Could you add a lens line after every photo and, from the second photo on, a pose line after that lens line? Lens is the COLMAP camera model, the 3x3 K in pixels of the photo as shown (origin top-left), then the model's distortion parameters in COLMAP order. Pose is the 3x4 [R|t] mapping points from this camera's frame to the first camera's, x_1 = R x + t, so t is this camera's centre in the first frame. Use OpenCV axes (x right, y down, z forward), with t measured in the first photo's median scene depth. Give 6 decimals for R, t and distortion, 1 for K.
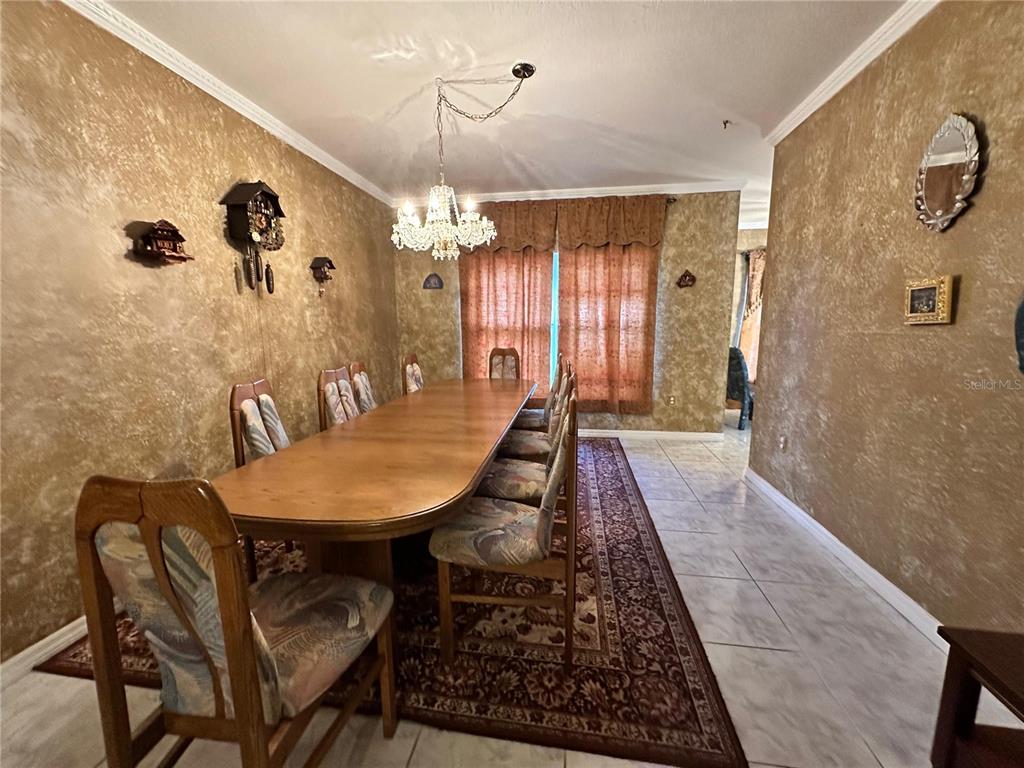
lens RADIAL K [[409.6, 0, 512.6], [0, 409.6, 382.5], [0, 0, 1]] dist [-0.002739, 0.000987]
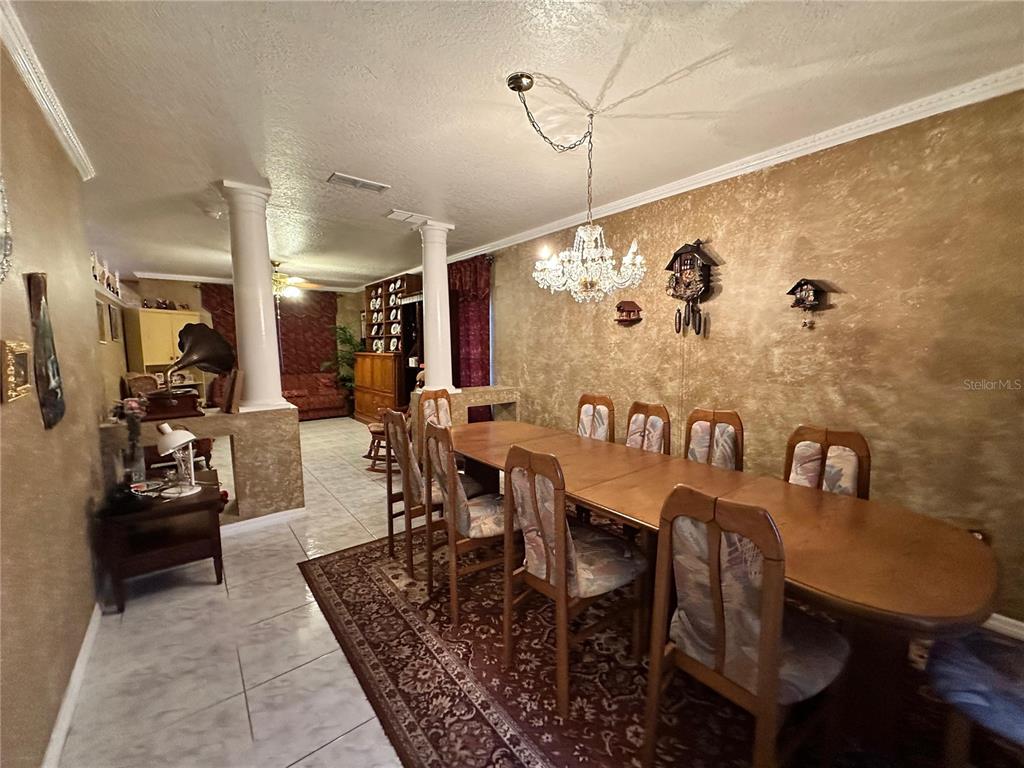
lens RADIAL K [[409.6, 0, 513.3], [0, 409.6, 382.4], [0, 0, 1]] dist [-0.002739, 0.000987]
pose [[-0.679363, 0.085039, -0.728858, 0.697313], [-0.092508, 0.975413, 0.200030, -0.314632], [0.727948, 0.203318, -0.654792, 1.639635]]
